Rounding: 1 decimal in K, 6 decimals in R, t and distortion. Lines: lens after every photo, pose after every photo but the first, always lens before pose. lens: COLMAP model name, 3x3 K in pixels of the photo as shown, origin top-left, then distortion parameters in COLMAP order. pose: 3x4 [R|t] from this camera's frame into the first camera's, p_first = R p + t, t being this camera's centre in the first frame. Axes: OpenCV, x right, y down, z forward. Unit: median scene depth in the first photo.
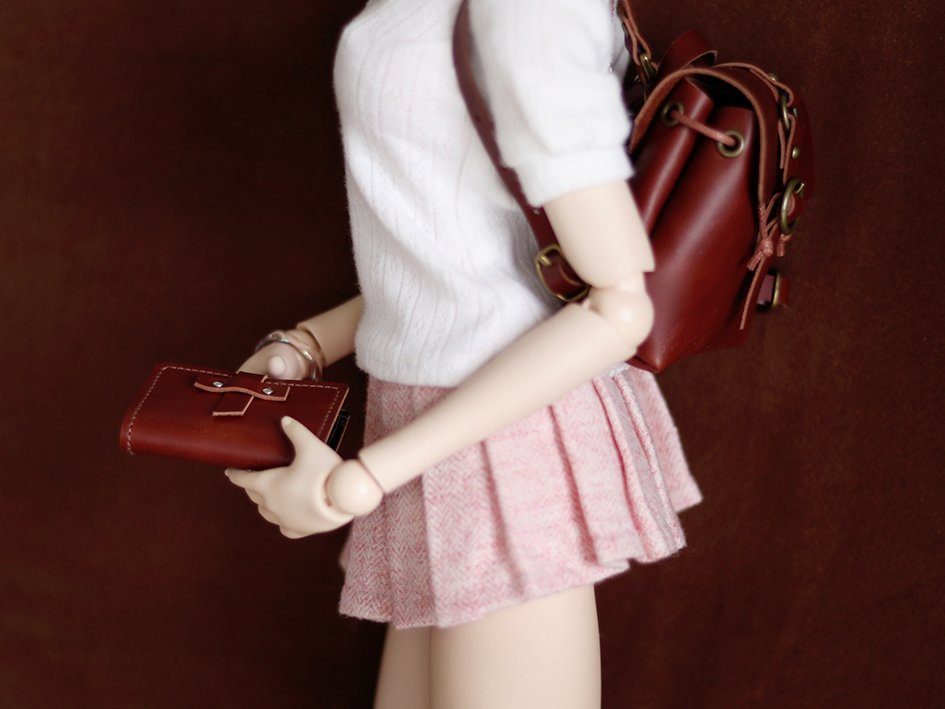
lens RADIAL K [[2782.0, 0, 478.7], [0, 2782.0, 351.8], [0, 0, 1]] dist [-0.023395, 0.000000]
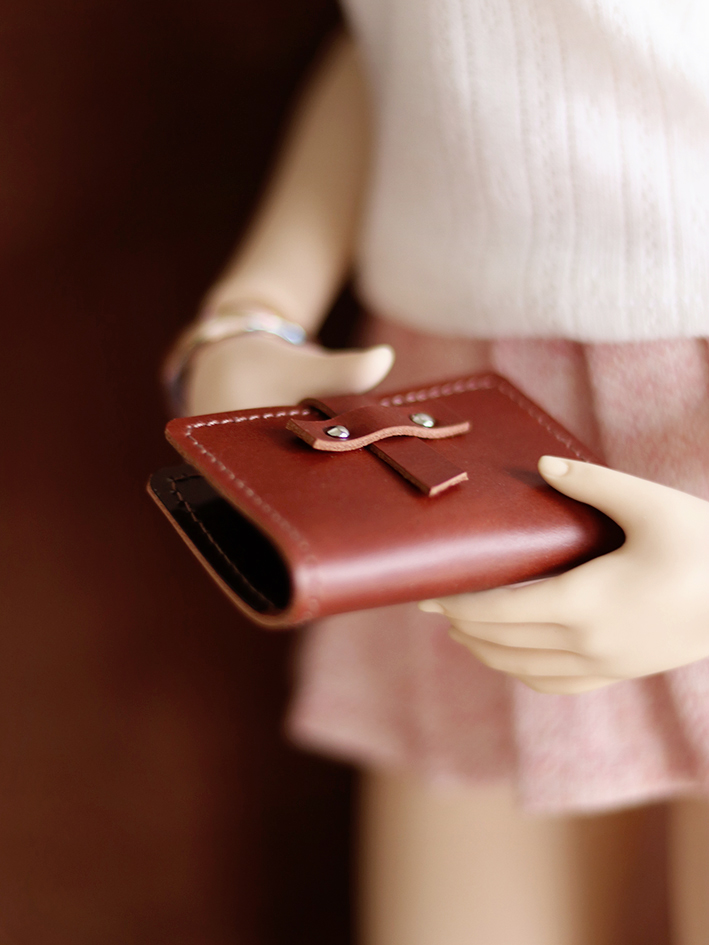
lens RADIAL K [[2782.0, 0, 353.7], [0, 2782.0, 475.0], [0, 0, 1]] dist [-0.023395, 0.000000]
pose [[0.734527, -0.256070, 0.628409, -0.404072], [0.197703, 0.966647, 0.162808, -0.059818], [-0.649140, 0.004651, 0.760655, 0.655024]]
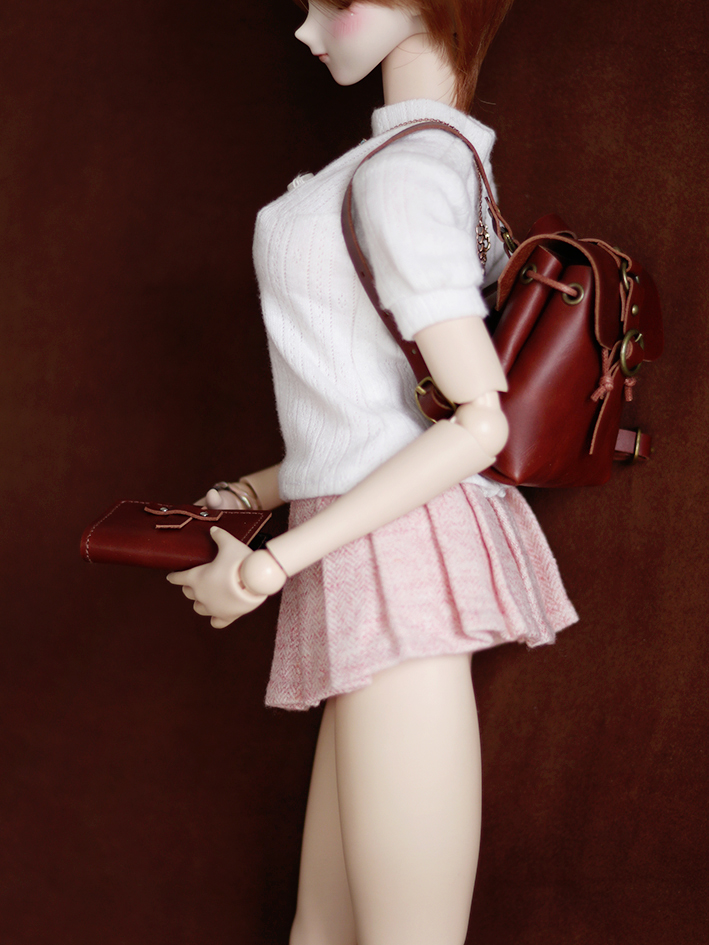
lens RADIAL K [[2782.0, 0, 355.7], [0, 2782.0, 466.7], [0, 0, 1]] dist [-0.023395, 0.000000]
pose [[0.993607, -0.018543, -0.111363, 0.129609], [-0.000668, 0.985437, -0.170041, 0.206236], [0.112894, 0.169029, 0.979124, -0.192628]]
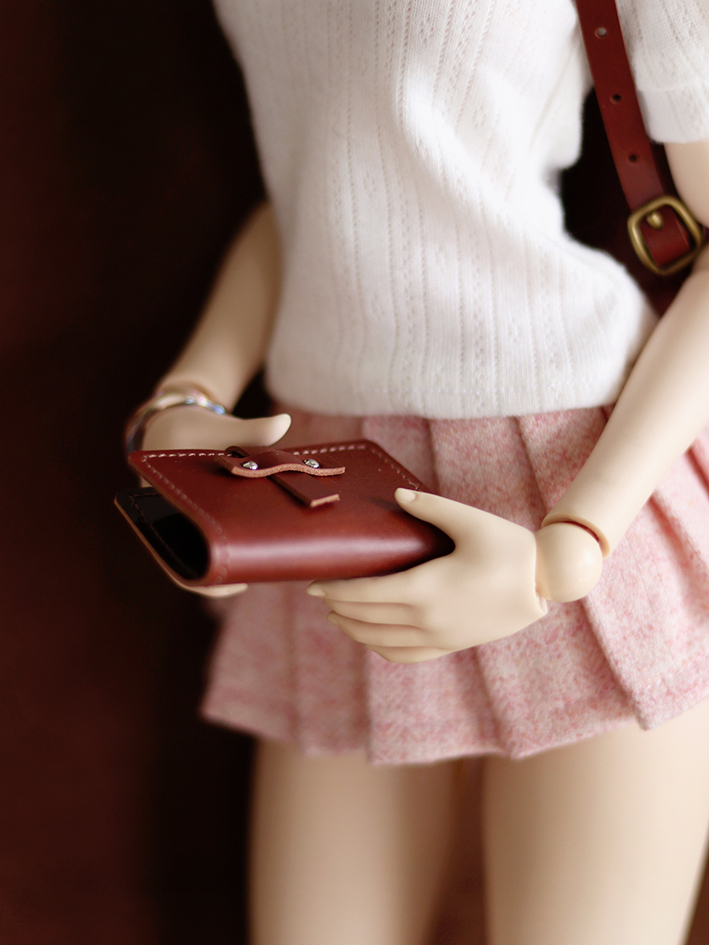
lens RADIAL K [[2782.0, 0, 345.2], [0, 2782.0, 441.1], [0, 0, 1]] dist [-0.023395, 0.000000]
pose [[0.720327, -0.153996, 0.676324, -0.545778], [0.157166, 0.985920, 0.057098, -0.029771], [-0.675594, 0.065166, 0.734388, 0.505895]]
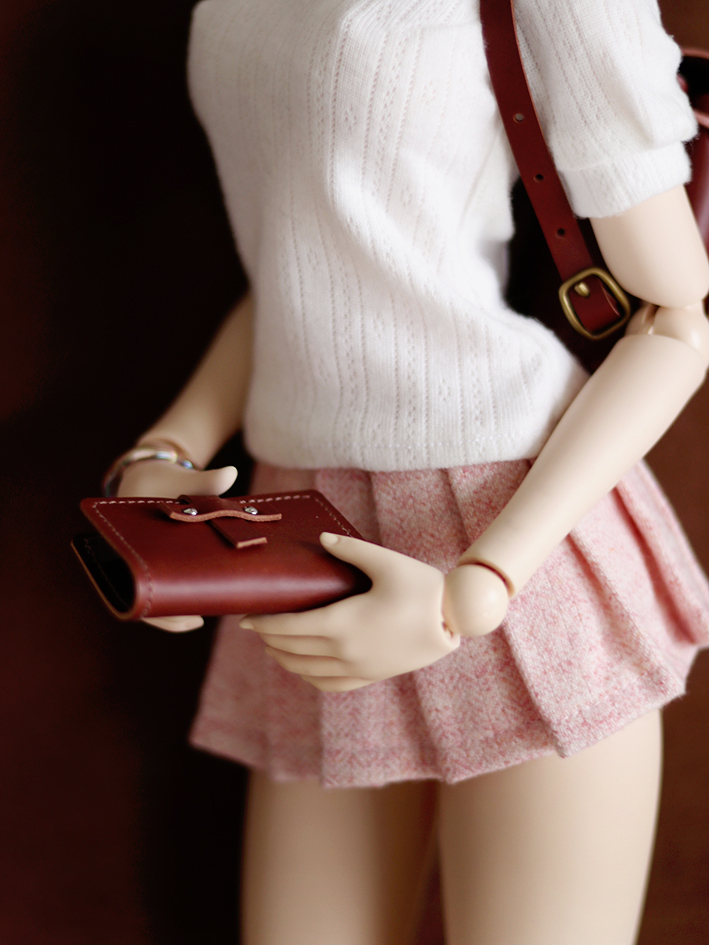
lens RADIAL K [[2782.0, 0, 327.3], [0, 2782.0, 451.7], [0, 0, 1]] dist [-0.023395, 0.000000]
pose [[0.798918, -0.135920, 0.585881, -0.513660], [0.160679, 0.986957, 0.009861, -0.005864], [-0.579580, 0.086261, 0.810337, 0.384461]]
